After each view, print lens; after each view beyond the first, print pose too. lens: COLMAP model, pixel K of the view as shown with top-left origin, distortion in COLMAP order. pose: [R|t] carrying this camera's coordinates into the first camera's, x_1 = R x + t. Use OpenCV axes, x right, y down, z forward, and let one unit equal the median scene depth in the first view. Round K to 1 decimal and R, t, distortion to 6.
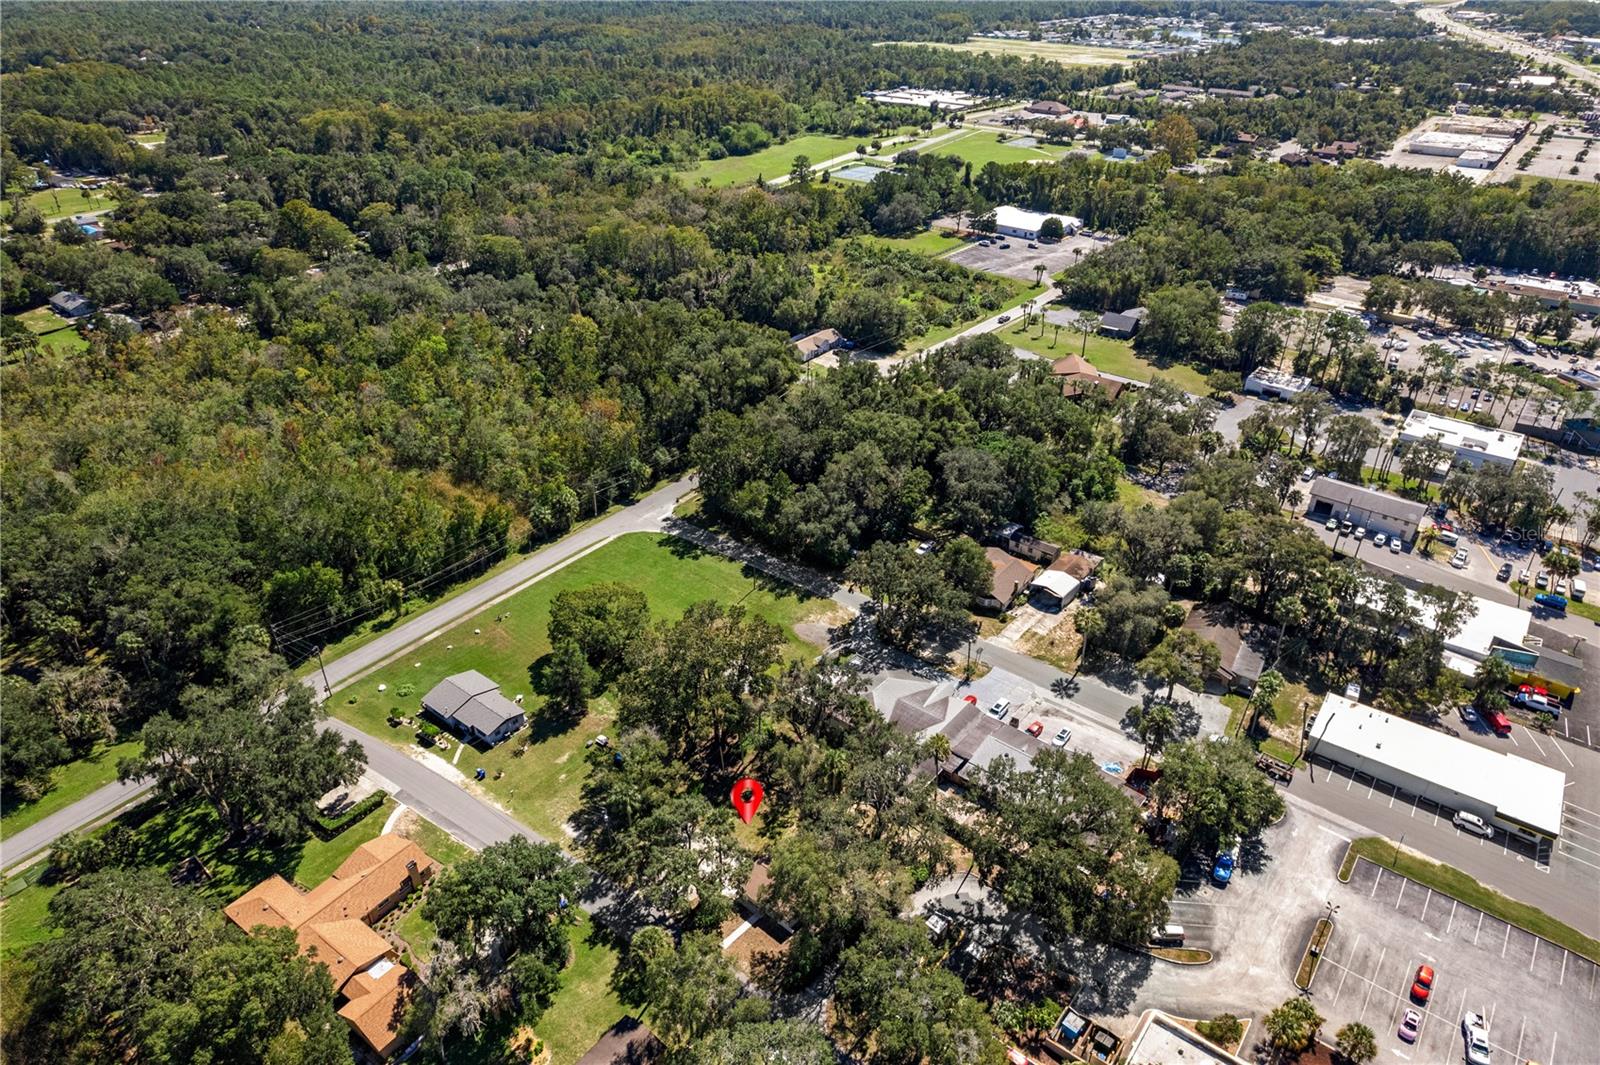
lens RADIAL K [[1023.9, 0, 806.3], [0, 1023.9, 536.7], [0, 0, 1]] dist [-0.078804, 0.064272]
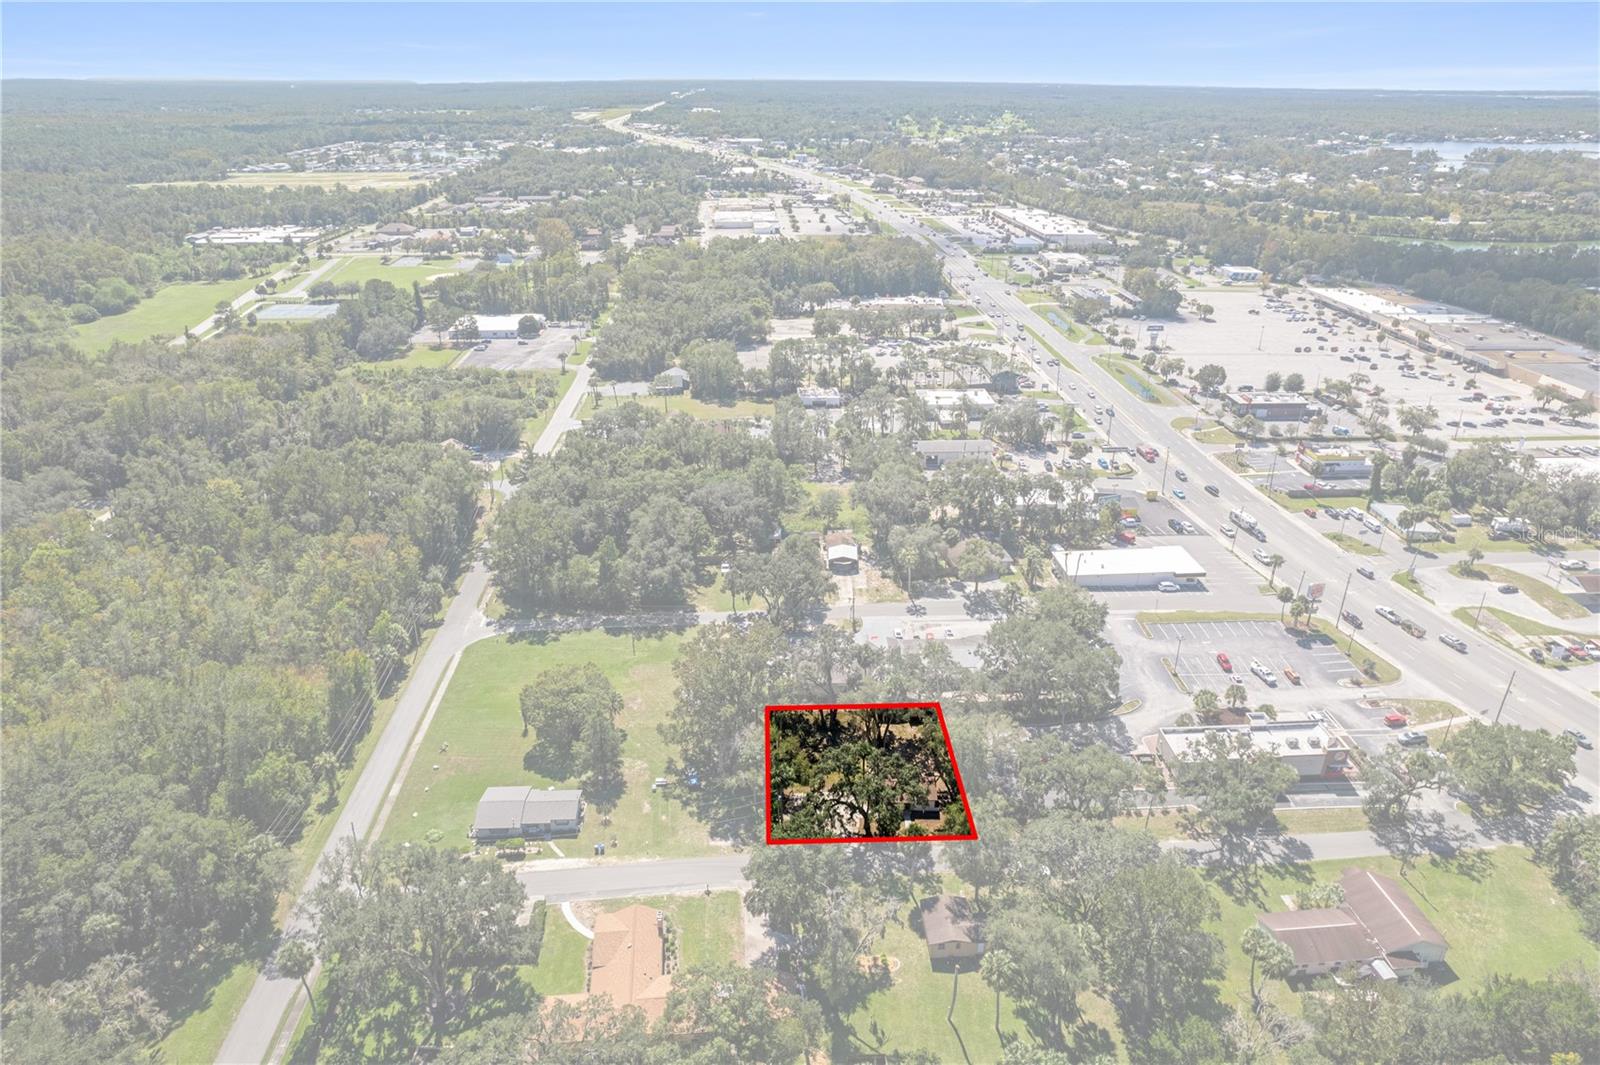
lens RADIAL K [[1023.9, 0, 806.3], [0, 1023.9, 536.7], [0, 0, 1]] dist [-0.078804, 0.064272]
pose [[0.753899, -0.276369, 0.596034, -0.508715], [0.335989, 0.941793, 0.011711, -0.004685], [-0.564577, 0.191432, 0.802874, -0.006004]]
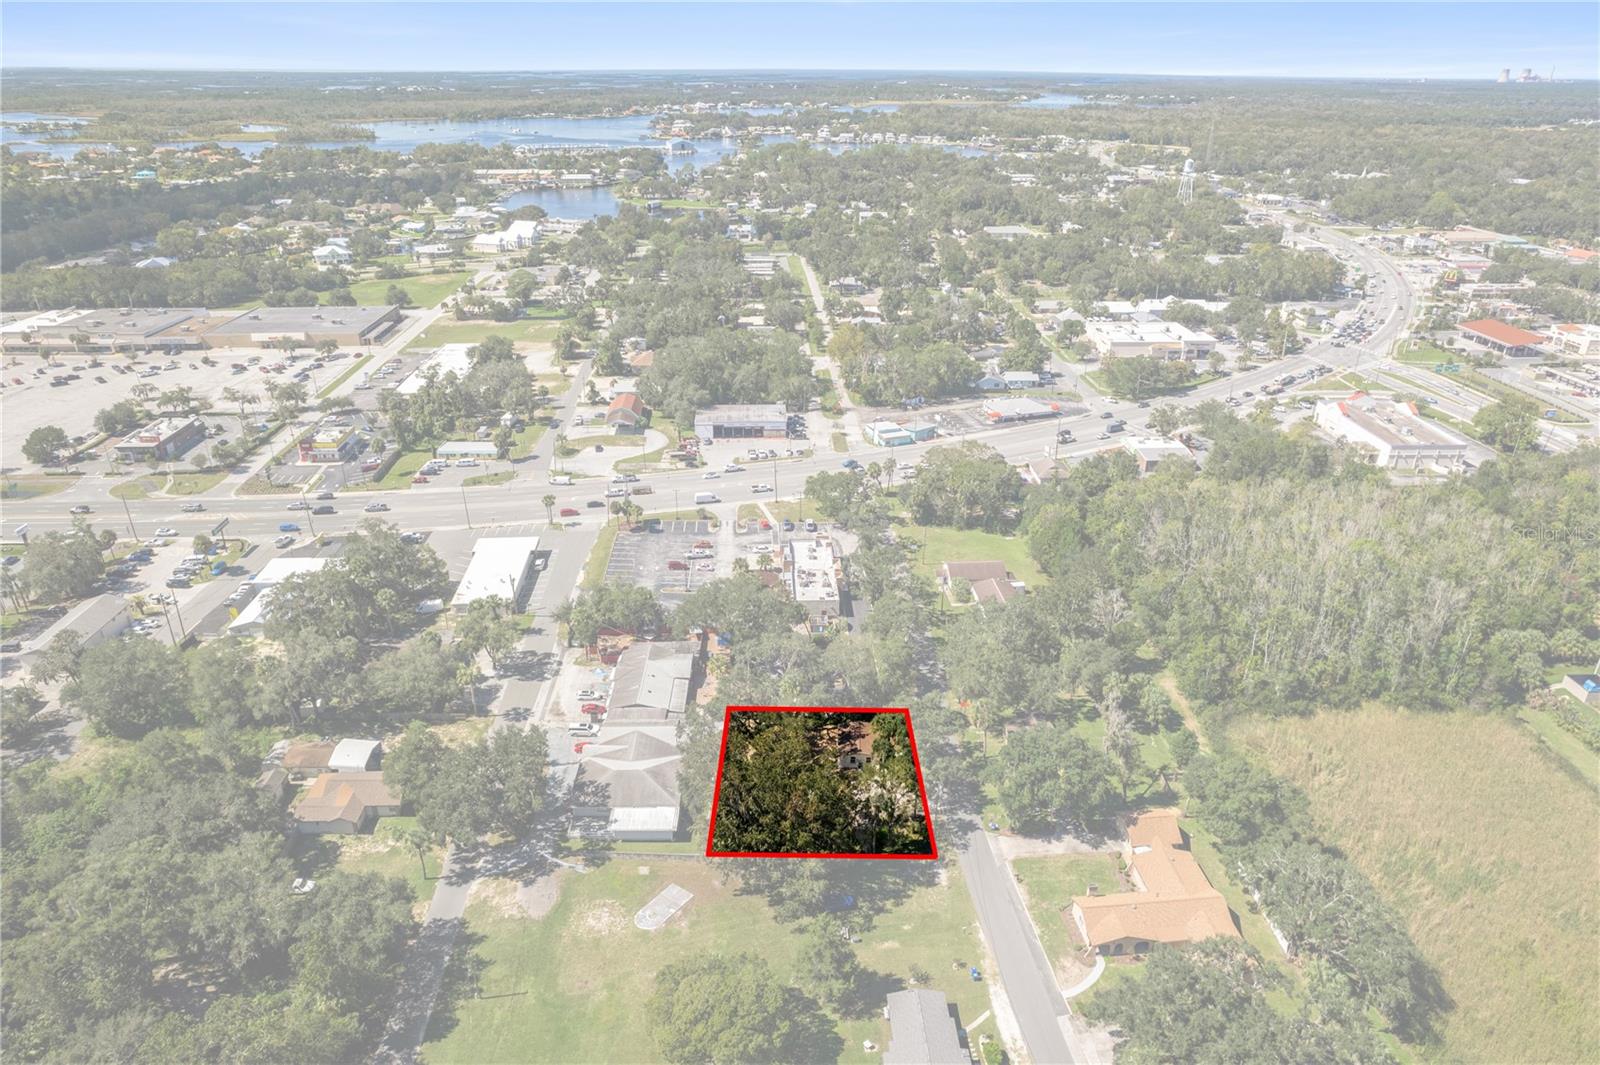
lens RADIAL K [[1023.9, 0, 806.3], [0, 1023.9, 536.7], [0, 0, 1]] dist [-0.078804, 0.064272]
pose [[-0.650001, -0.332857, 0.683158, -0.515142], [0.377184, 0.639113, 0.670274, -0.481545], [-0.659720, 0.693355, -0.289876, 0.801222]]
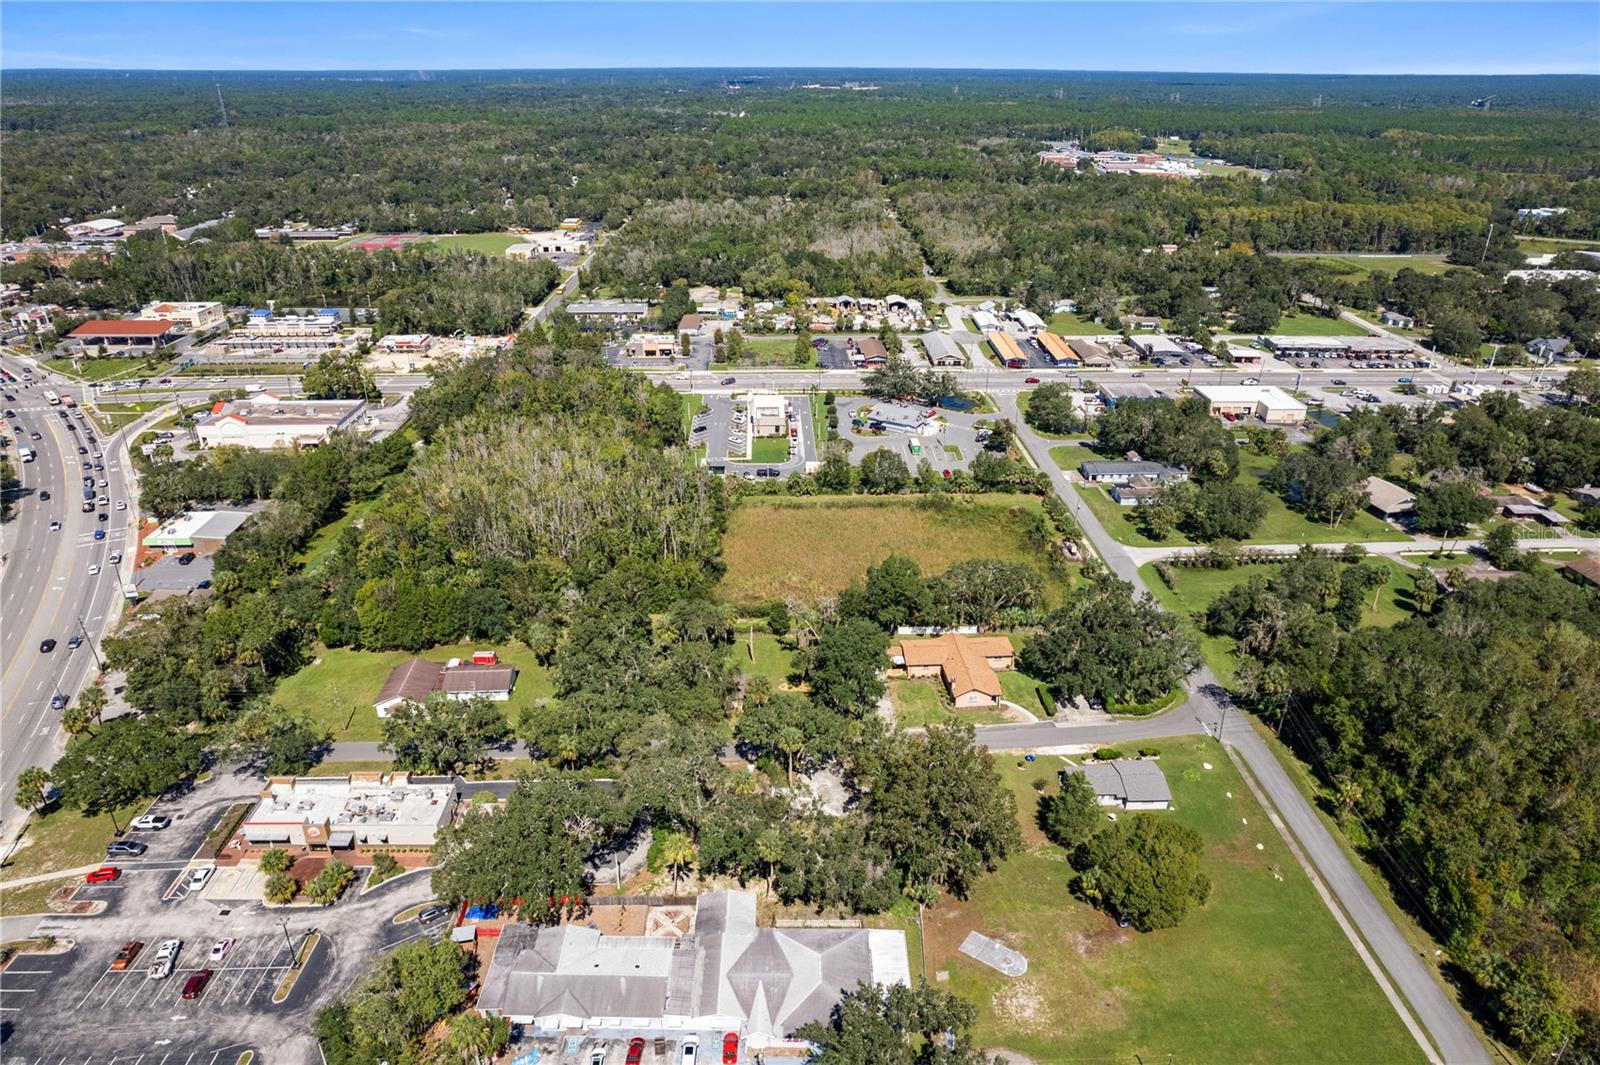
lens RADIAL K [[1023.9, 0, 806.3], [0, 1023.9, 536.7], [0, 0, 1]] dist [-0.078804, 0.064272]
pose [[-0.773173, 0.257698, -0.579479, 0.355999], [-0.332479, 0.613387, 0.716390, -0.490759], [0.540057, 0.746558, -0.388575, 0.827702]]
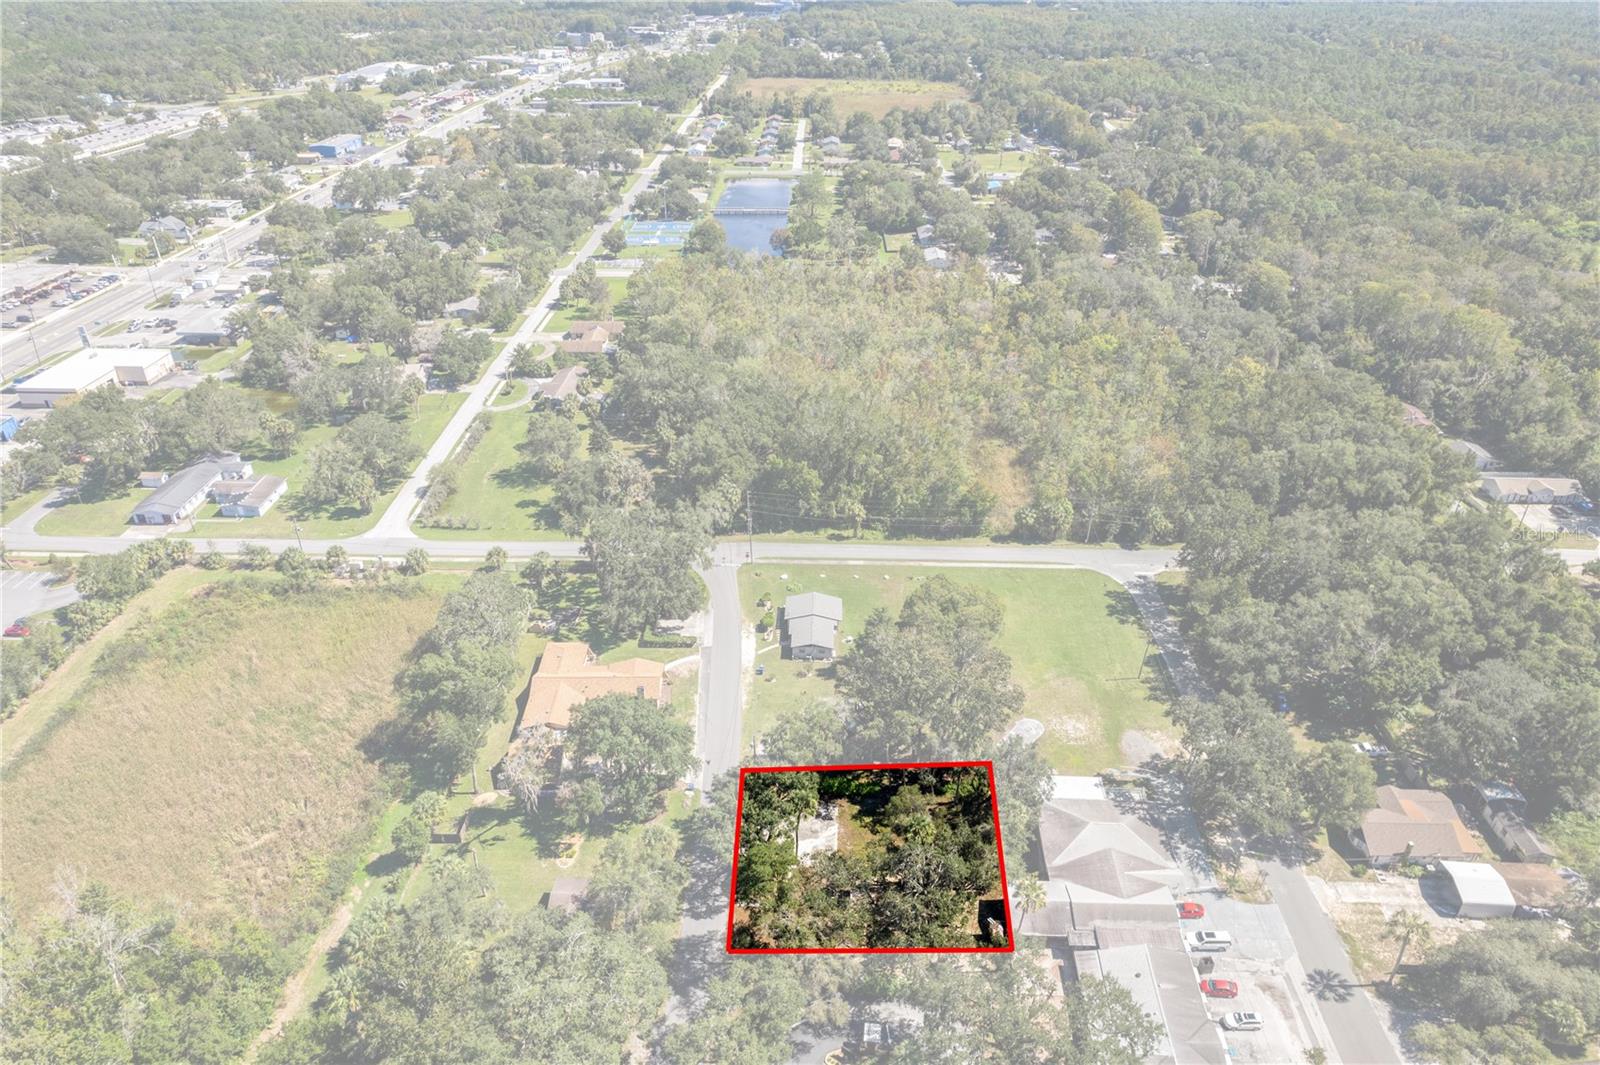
lens RADIAL K [[1023.9, 0, 806.3], [0, 1023.9, 536.7], [0, 0, 1]] dist [-0.078804, 0.064272]
pose [[0.592220, 0.407095, -0.695377, 0.326023], [-0.415251, 0.893760, 0.169585, -0.084239], [0.690537, 0.188324, 0.698350, 0.153189]]
